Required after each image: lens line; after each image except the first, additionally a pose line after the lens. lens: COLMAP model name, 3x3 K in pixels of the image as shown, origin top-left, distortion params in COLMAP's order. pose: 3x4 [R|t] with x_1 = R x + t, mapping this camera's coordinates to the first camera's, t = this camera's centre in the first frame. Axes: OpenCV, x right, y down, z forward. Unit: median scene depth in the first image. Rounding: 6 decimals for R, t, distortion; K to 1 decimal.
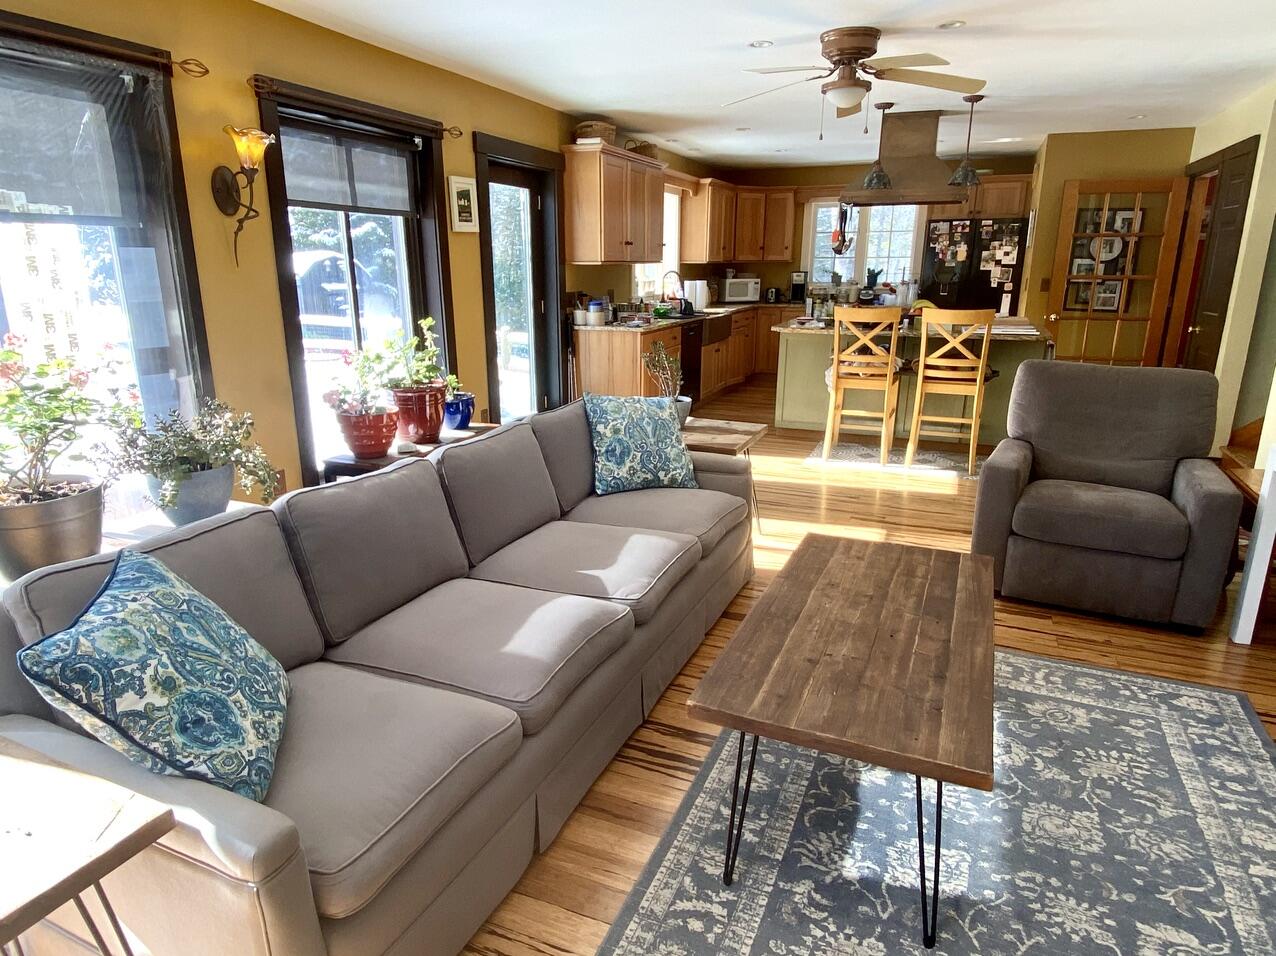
lens RADIAL K [[781.6, 0, 638.0], [0, 781.6, 478.0], [0, 0, 1]] dist [-0.003631, -0.001867]
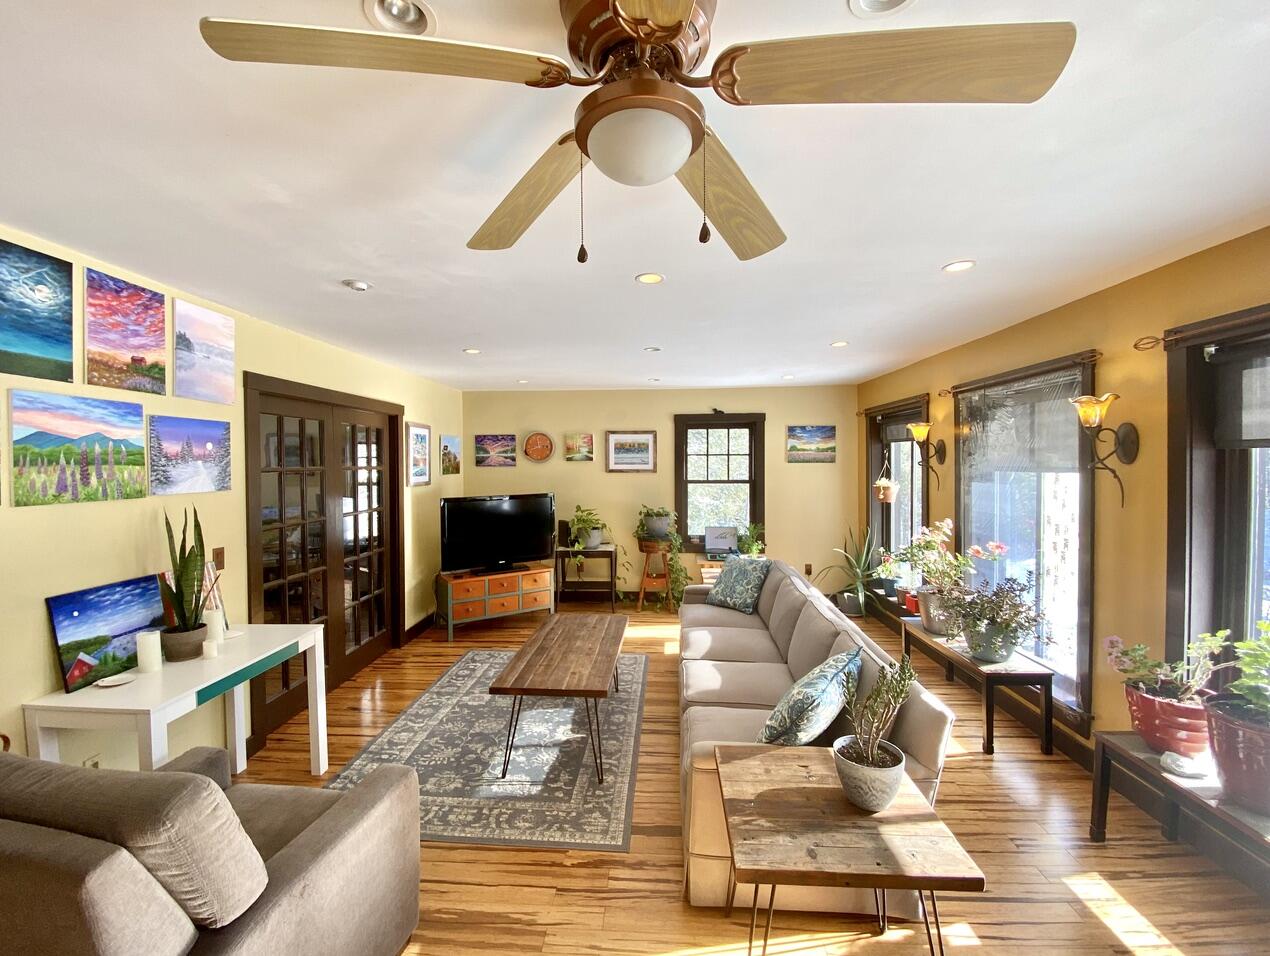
lens RADIAL K [[508.9, 0, 635.0], [0, 508.9, 478.0], [0, 0, 1]] dist [0.000173, 0.000019]
pose [[-0.937146, 0.008244, -0.348841, 0.629228], [-0.093970, 0.956824, 0.275059, -0.708718], [0.336047, 0.290551, -0.895909, 2.207858]]
